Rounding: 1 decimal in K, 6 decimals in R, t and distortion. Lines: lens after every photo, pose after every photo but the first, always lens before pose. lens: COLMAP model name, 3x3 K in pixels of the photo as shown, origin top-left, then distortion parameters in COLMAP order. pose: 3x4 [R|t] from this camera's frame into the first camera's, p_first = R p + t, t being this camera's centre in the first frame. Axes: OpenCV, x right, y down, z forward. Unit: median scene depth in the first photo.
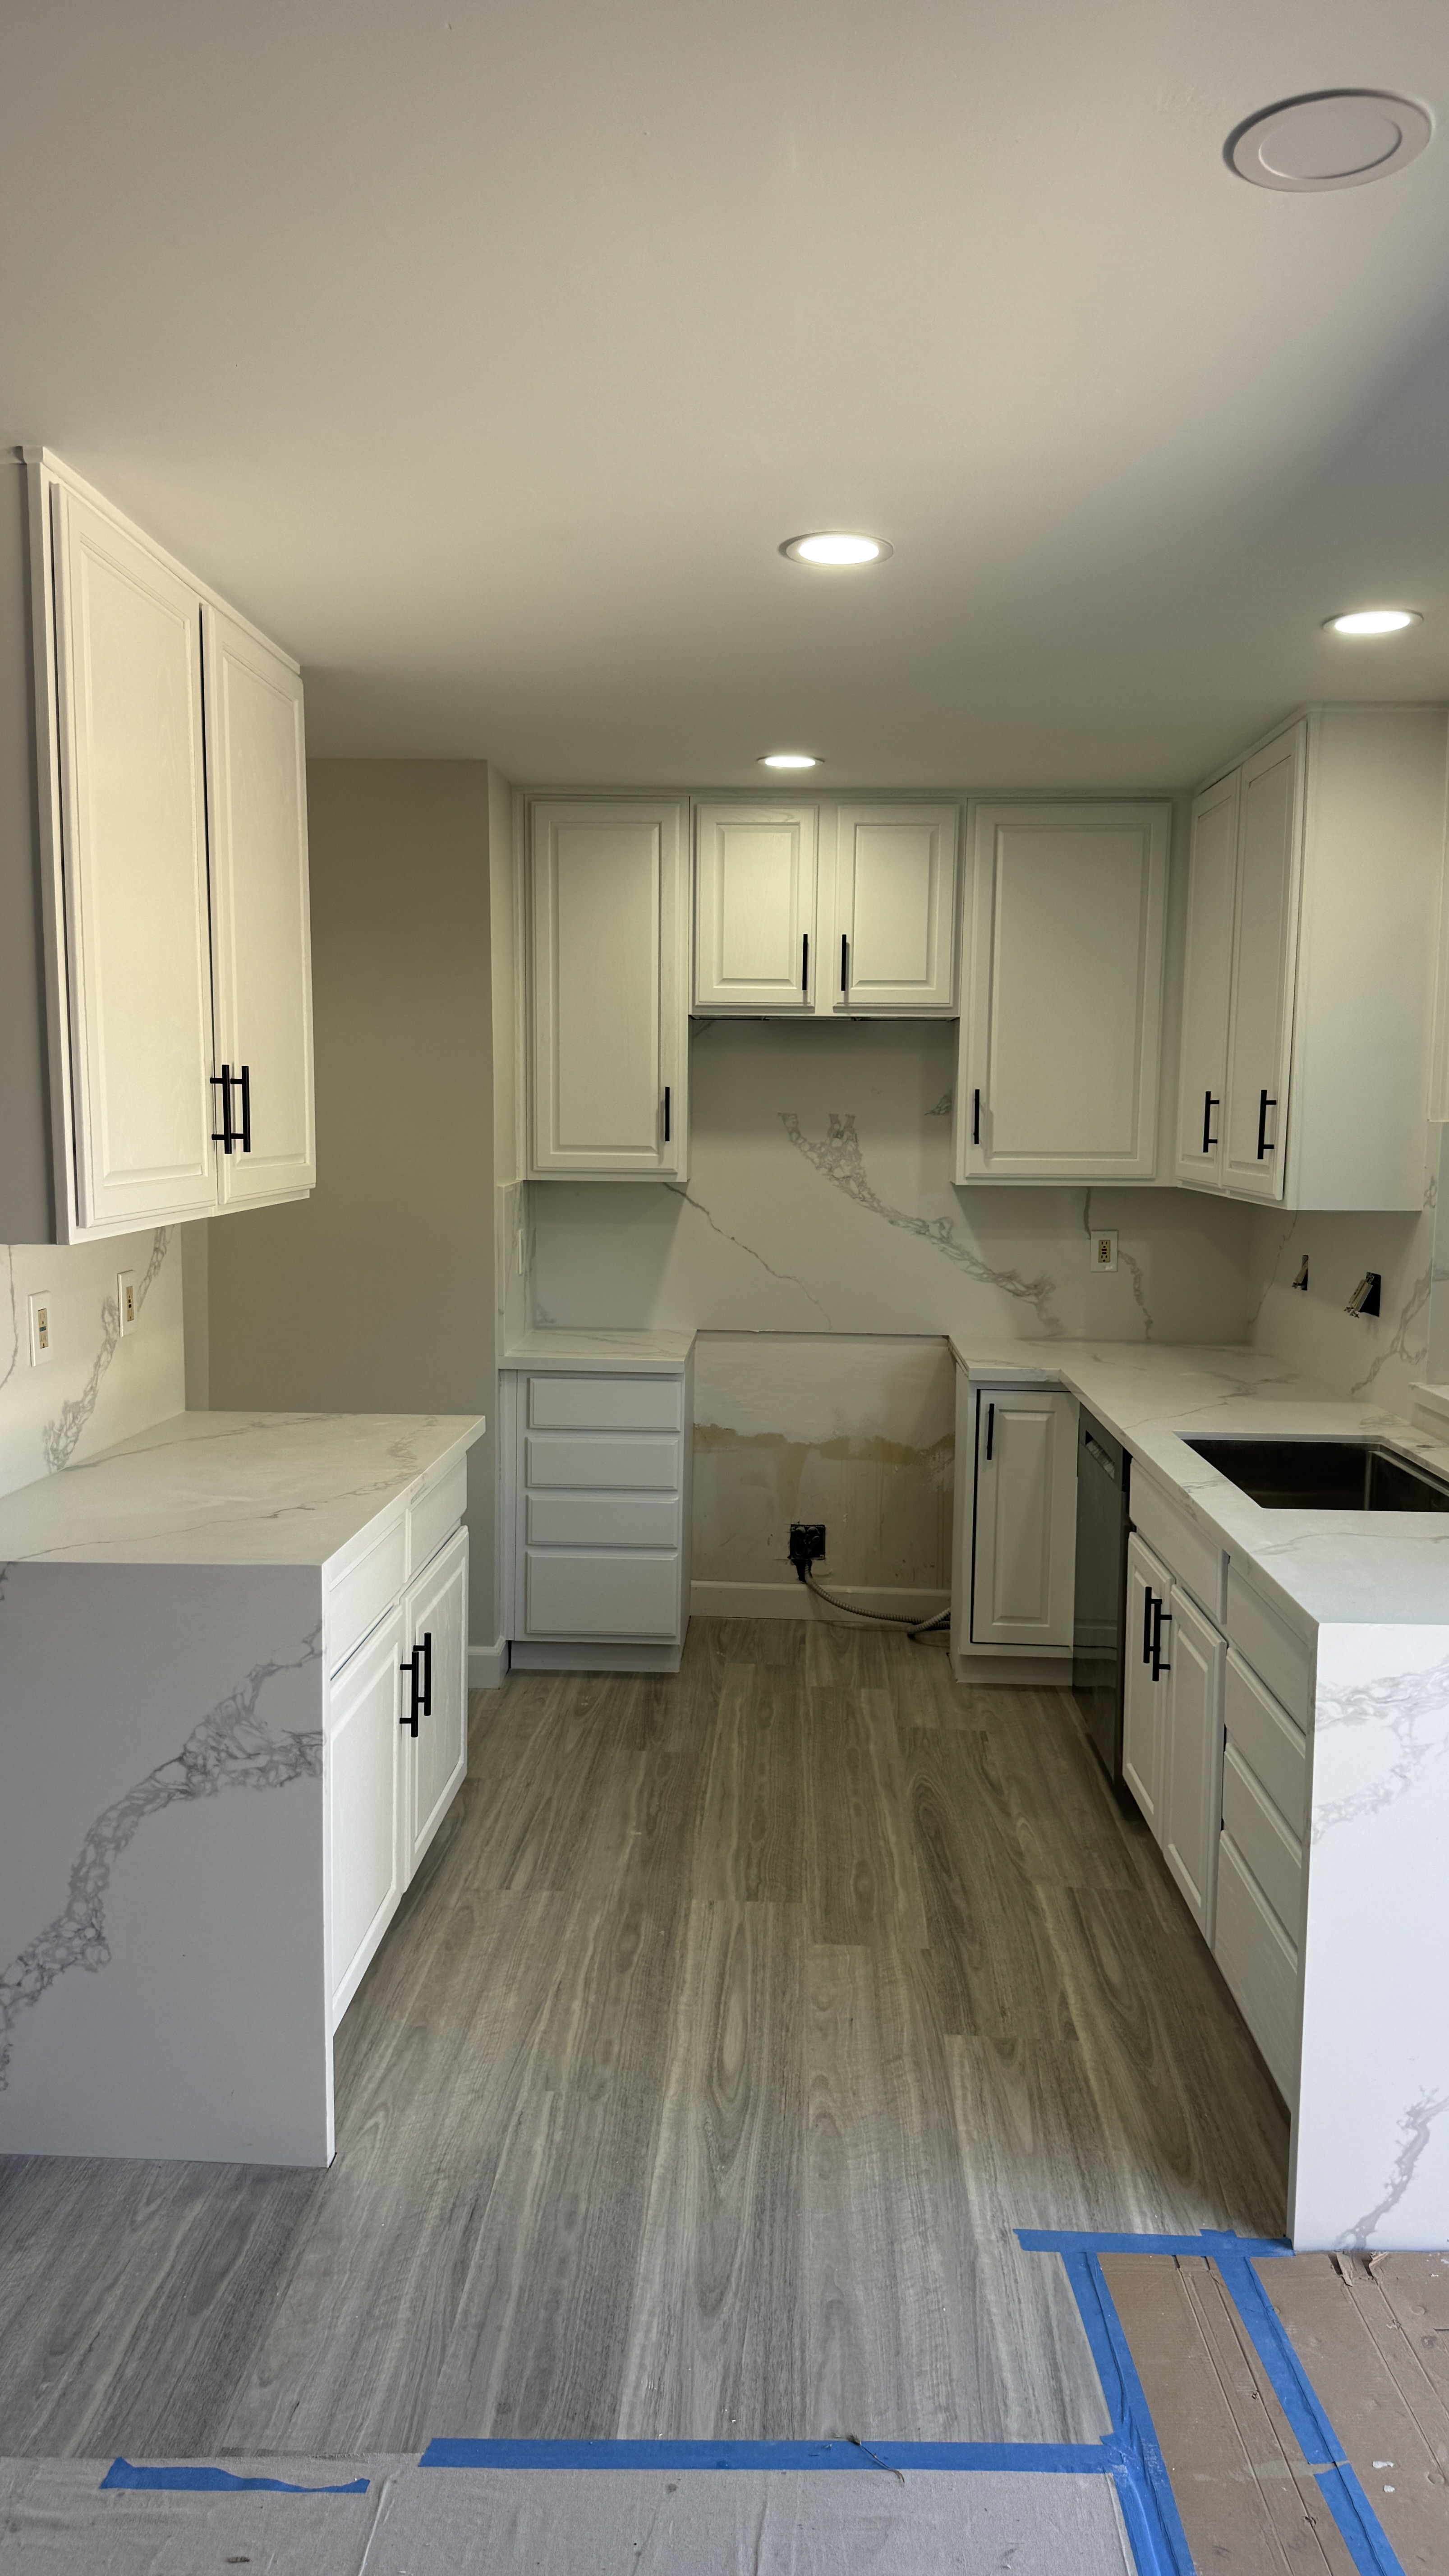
lens RADIAL K [[1847.2, 0, 711.0], [0, 1847.2, 1289.5], [0, 0, 1]] dist [0.071594, -0.034484]
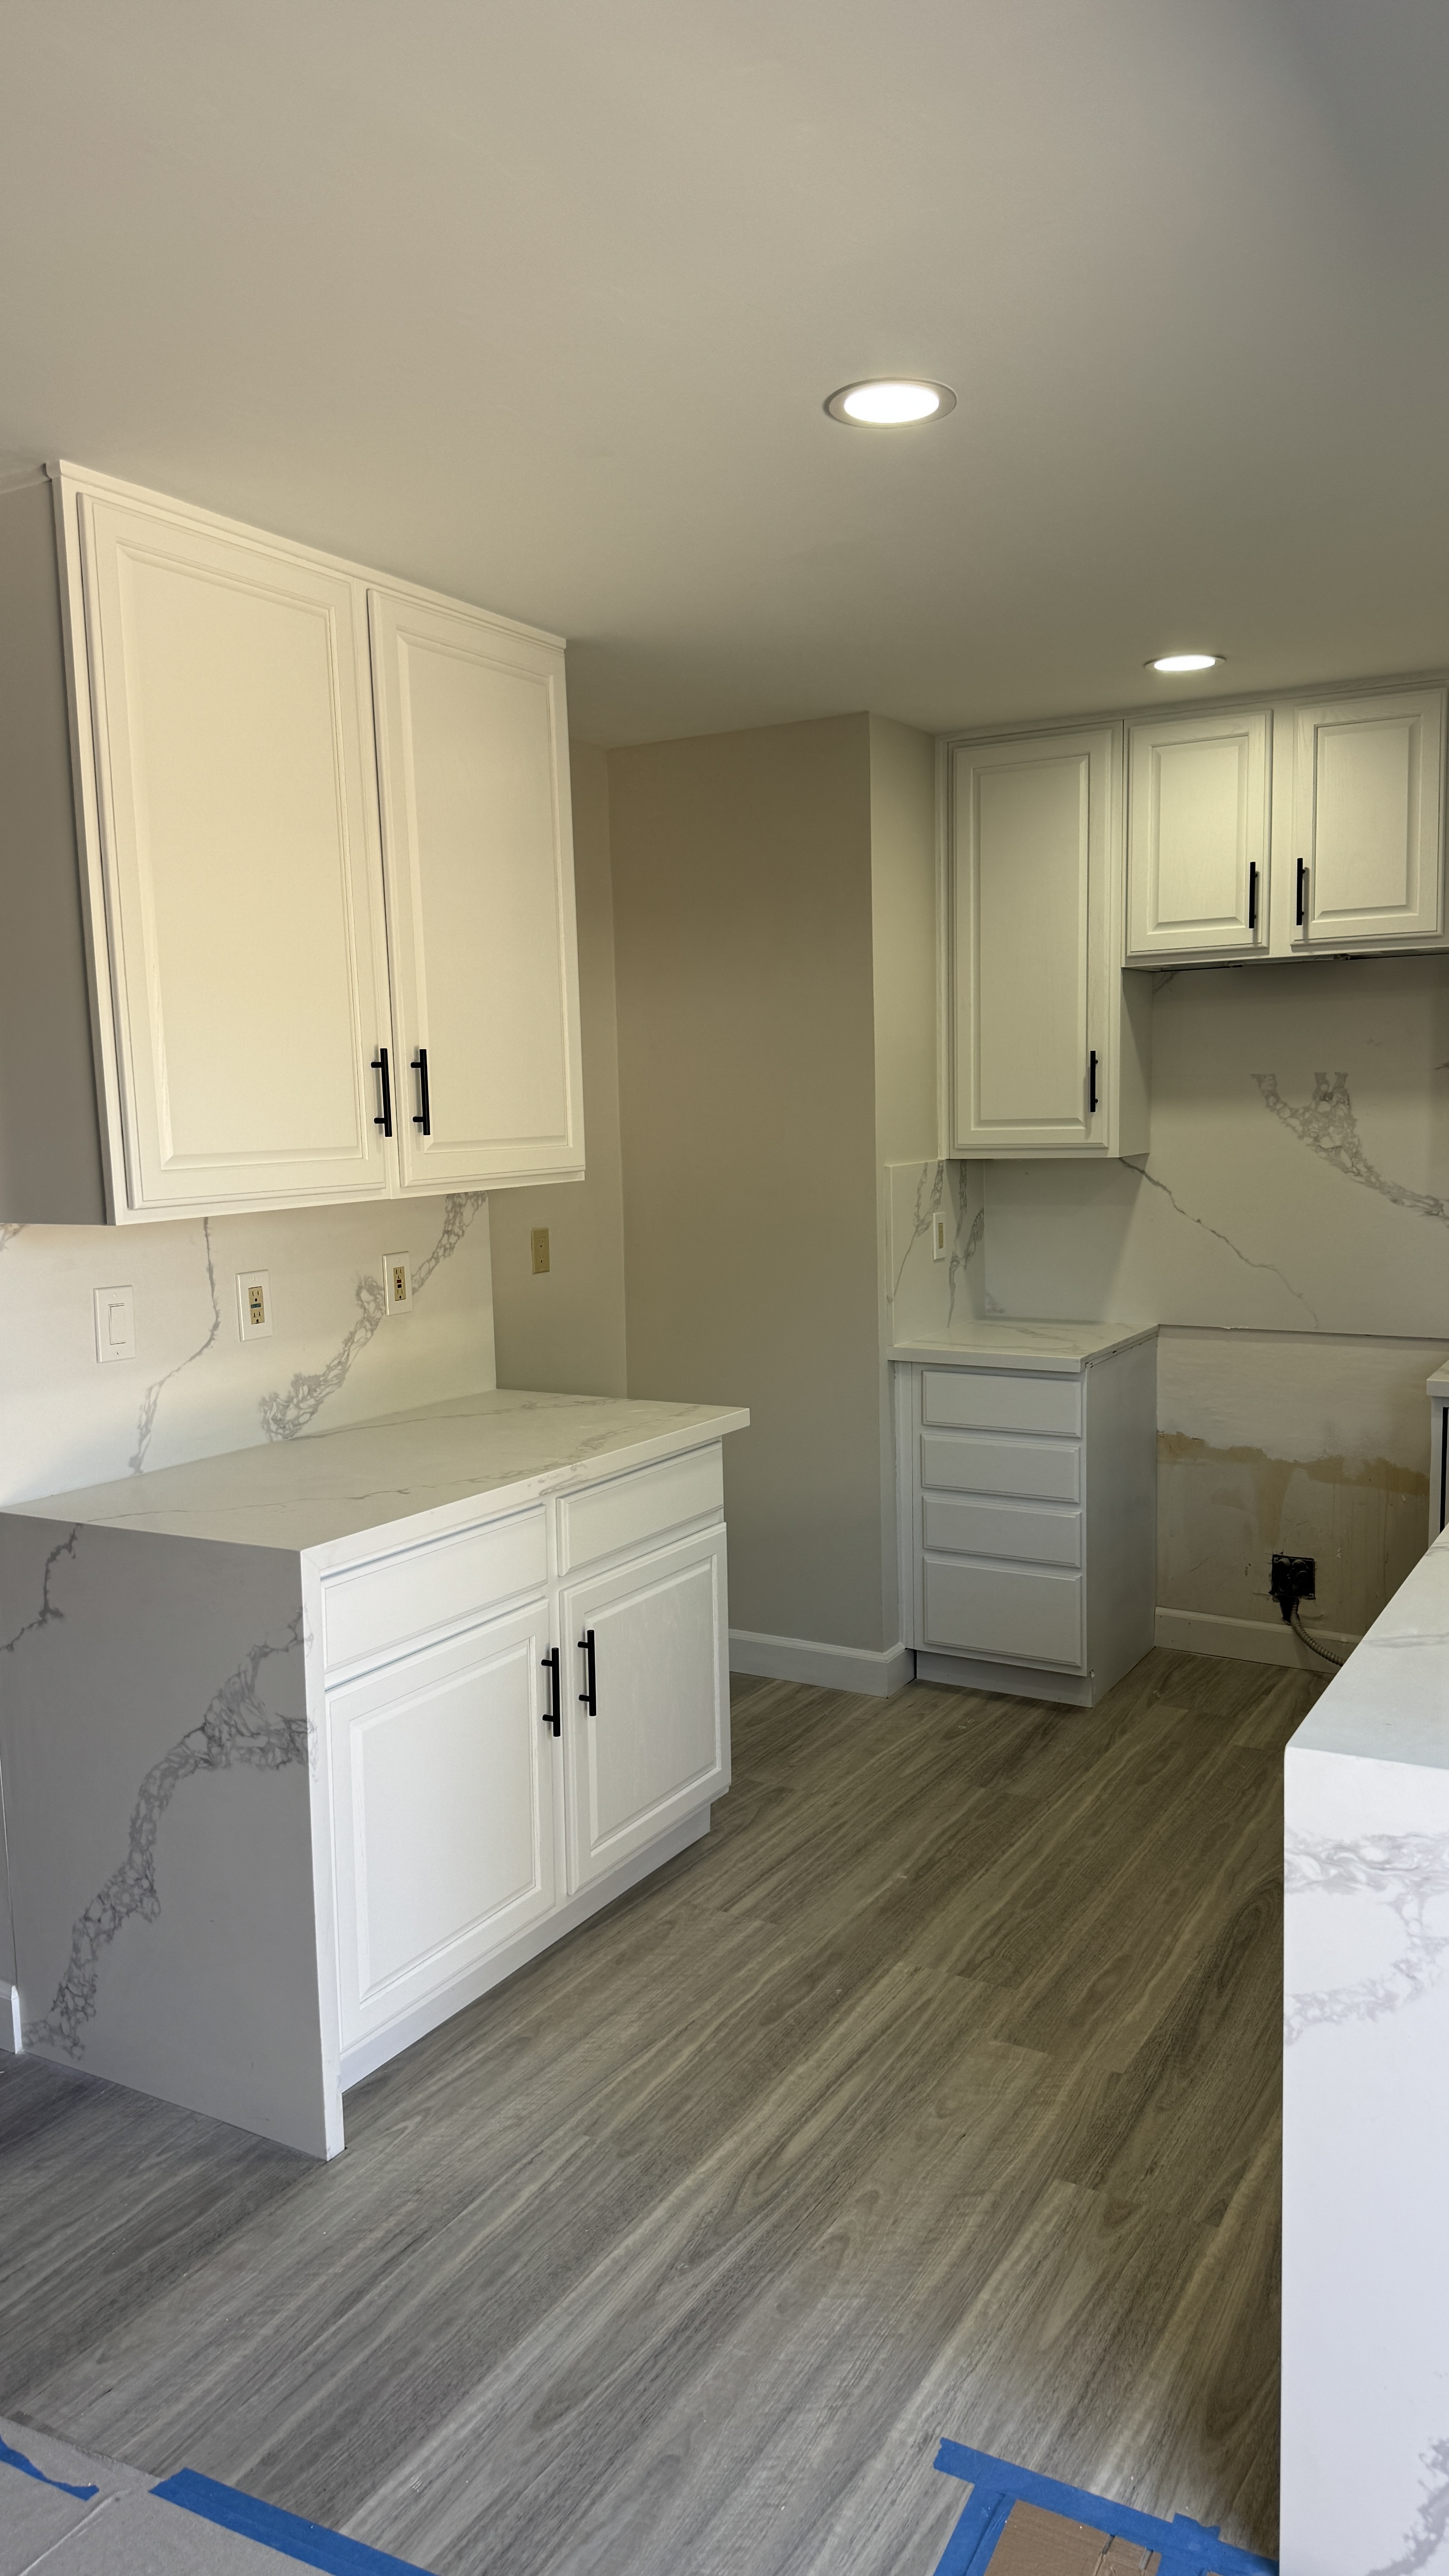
lens RADIAL K [[1847.2, 0, 710.4], [0, 1847.2, 1297.9], [0, 0, 1]] dist [0.071594, -0.034484]
pose [[0.884700, 0.021749, -0.465654, 0.366531], [-0.015087, 0.999724, 0.018030, -0.006161], [0.465917, -0.008926, 0.884783, 0.193019]]
